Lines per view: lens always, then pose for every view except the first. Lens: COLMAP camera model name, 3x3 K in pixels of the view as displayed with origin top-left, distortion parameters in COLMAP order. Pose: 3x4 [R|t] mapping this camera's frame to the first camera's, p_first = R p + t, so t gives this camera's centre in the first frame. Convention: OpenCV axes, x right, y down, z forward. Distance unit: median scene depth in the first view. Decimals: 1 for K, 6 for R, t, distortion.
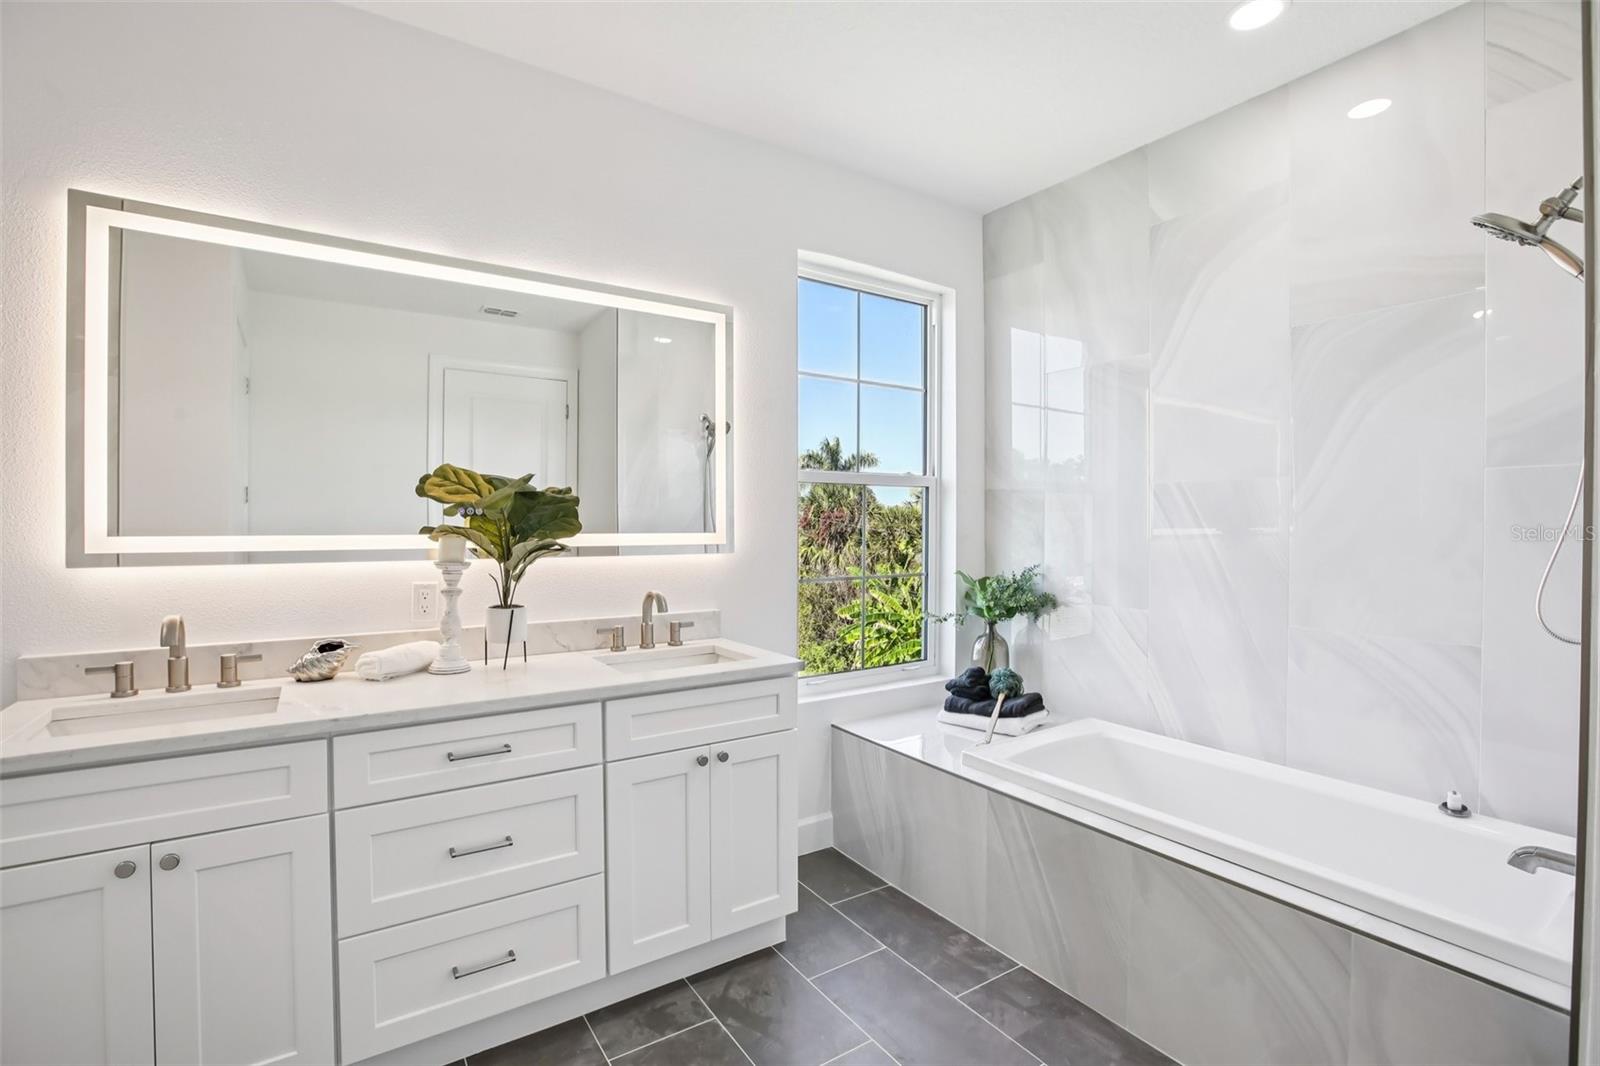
lens RADIAL K [[739.2, 0, 802.0], [0, 739.2, 514.1], [0, 0, 1]] dist [-0.060399, 0.022363]
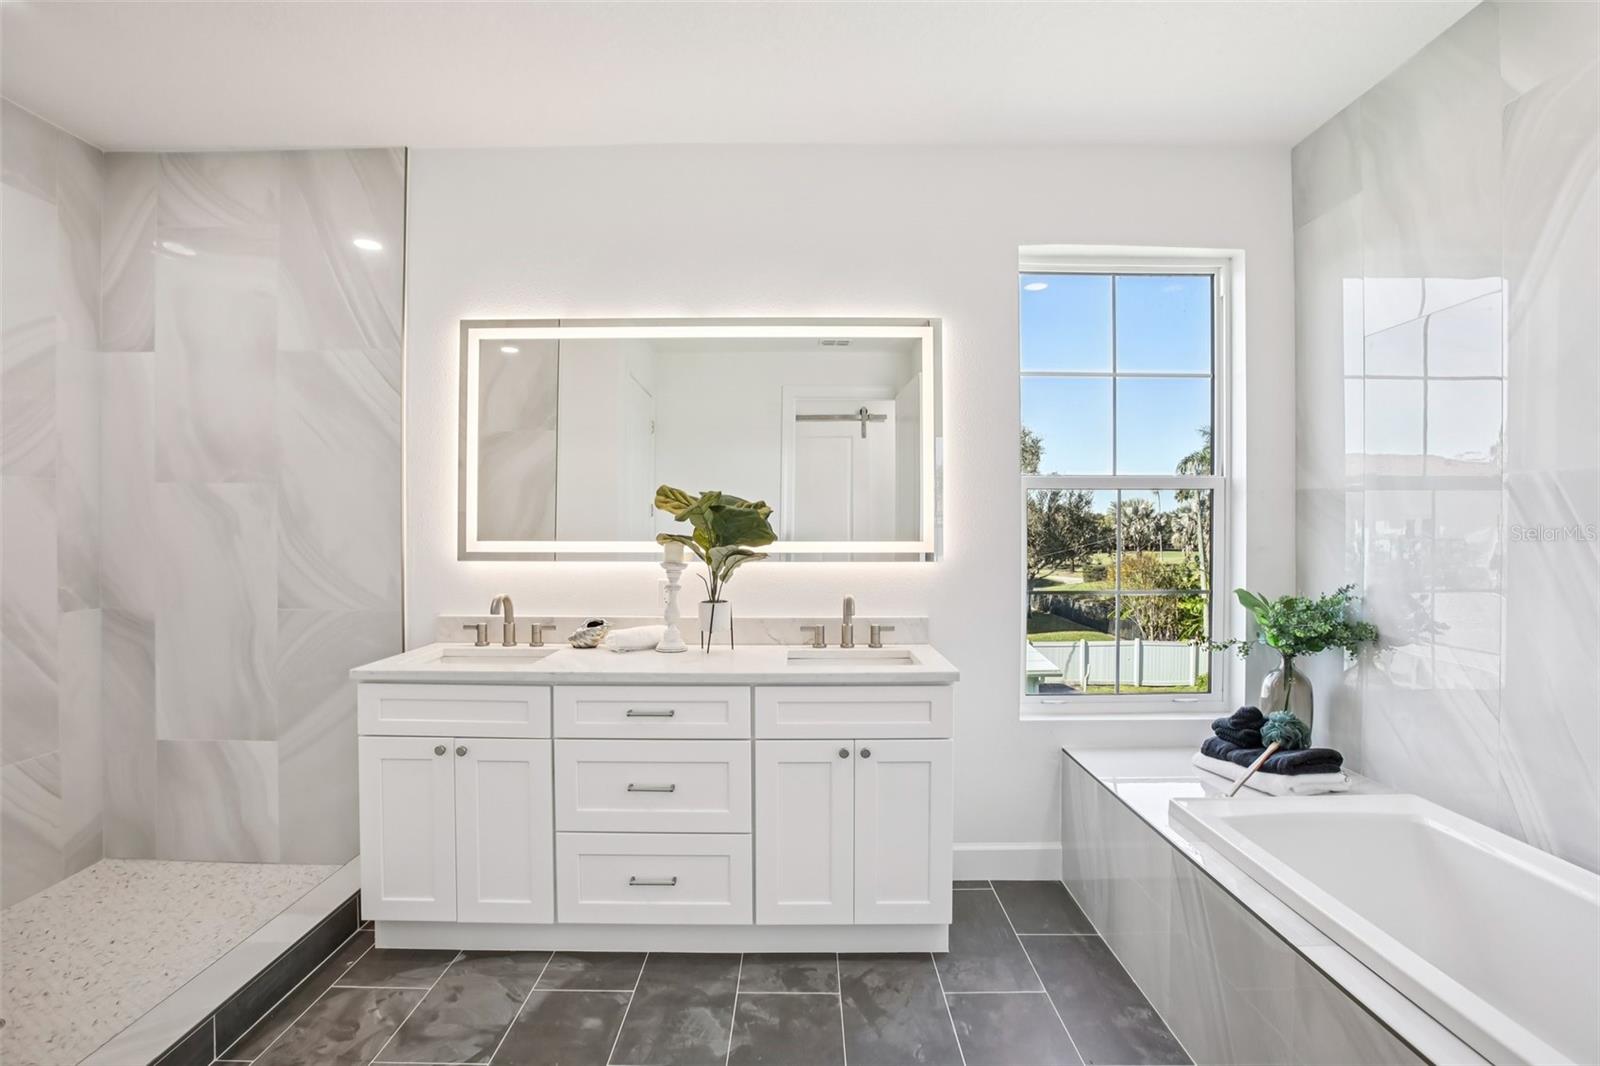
lens RADIAL K [[745.2, 0, 795.1], [0, 745.2, 518.6], [0, 0, 1]] dist [-0.071575, 0.038325]
pose [[0.826943, -0.009981, -0.562196, 0.373091], [0.007303, 0.999949, -0.007009, -0.000650], [0.562238, 0.001690, 0.826974, 0.055395]]
